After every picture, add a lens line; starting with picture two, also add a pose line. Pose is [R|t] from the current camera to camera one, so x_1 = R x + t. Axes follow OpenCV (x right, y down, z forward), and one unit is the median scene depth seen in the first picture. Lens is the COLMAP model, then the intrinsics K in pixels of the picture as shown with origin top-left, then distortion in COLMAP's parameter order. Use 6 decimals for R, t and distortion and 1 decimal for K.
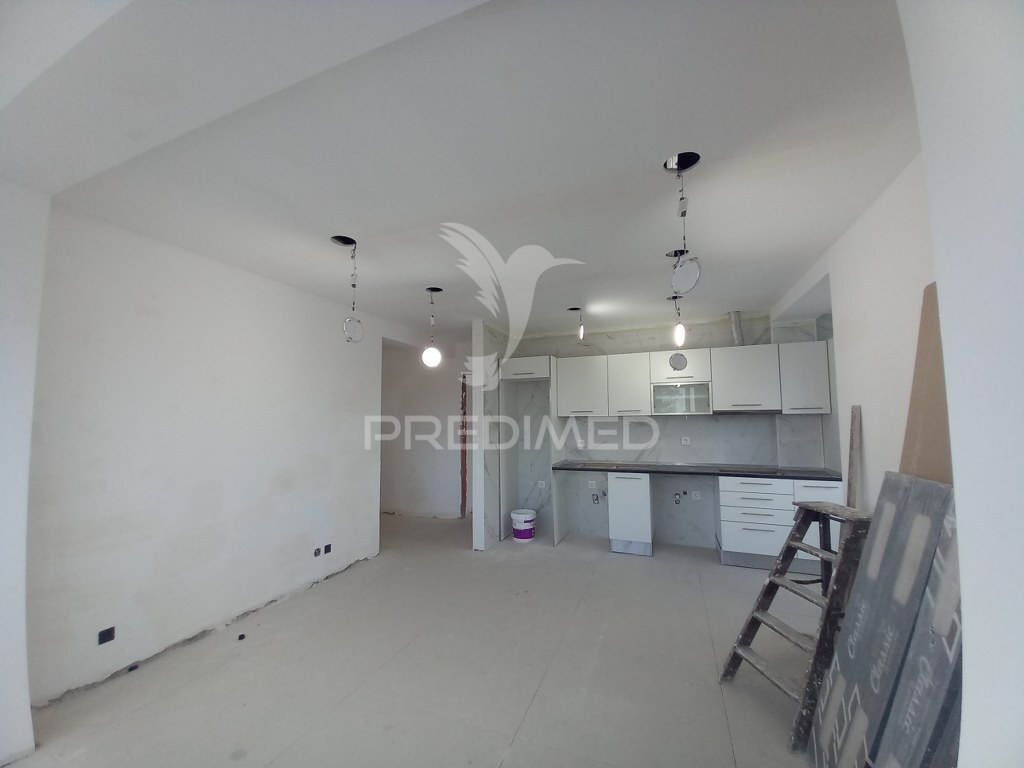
lens RADIAL K [[403.3, 0, 508.3], [0, 403.3, 388.8], [0, 0, 1]] dist [0.016555, -0.016442]
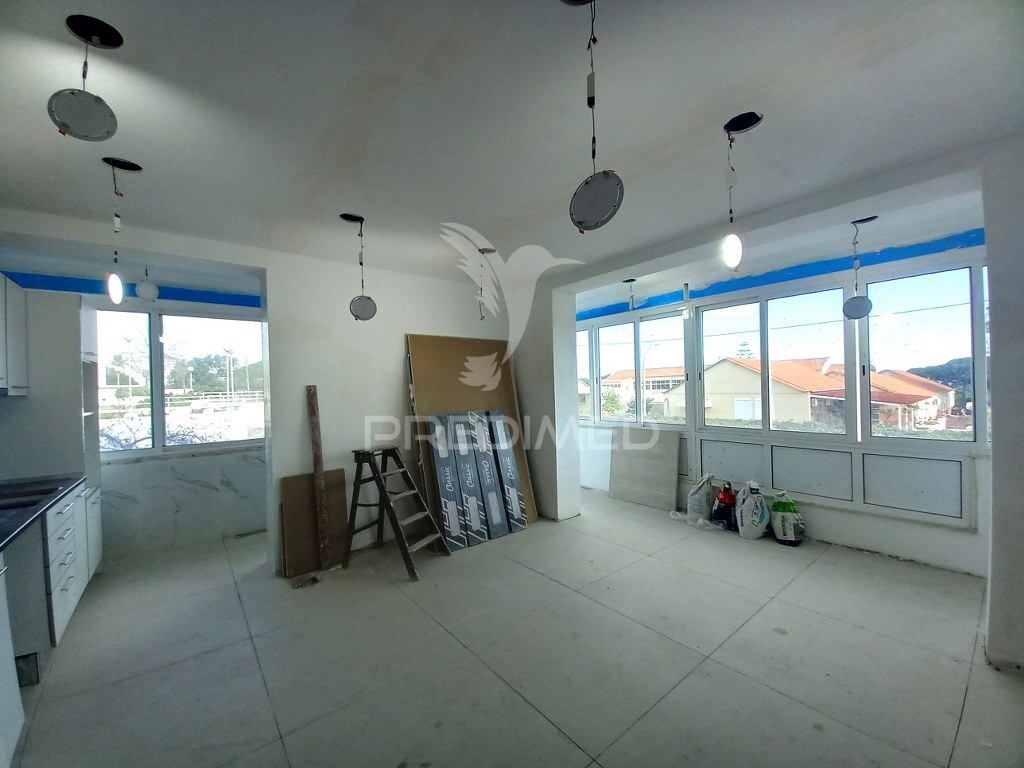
lens RADIAL K [[403.3, 0, 508.3], [0, 403.3, 388.8], [0, 0, 1]] dist [0.016555, -0.016442]
pose [[-0.870271, 0.031119, 0.491590, -0.224387], [-0.003389, 0.997601, -0.069149, 0.082960], [-0.492562, -0.061845, -0.868077, 1.051494]]
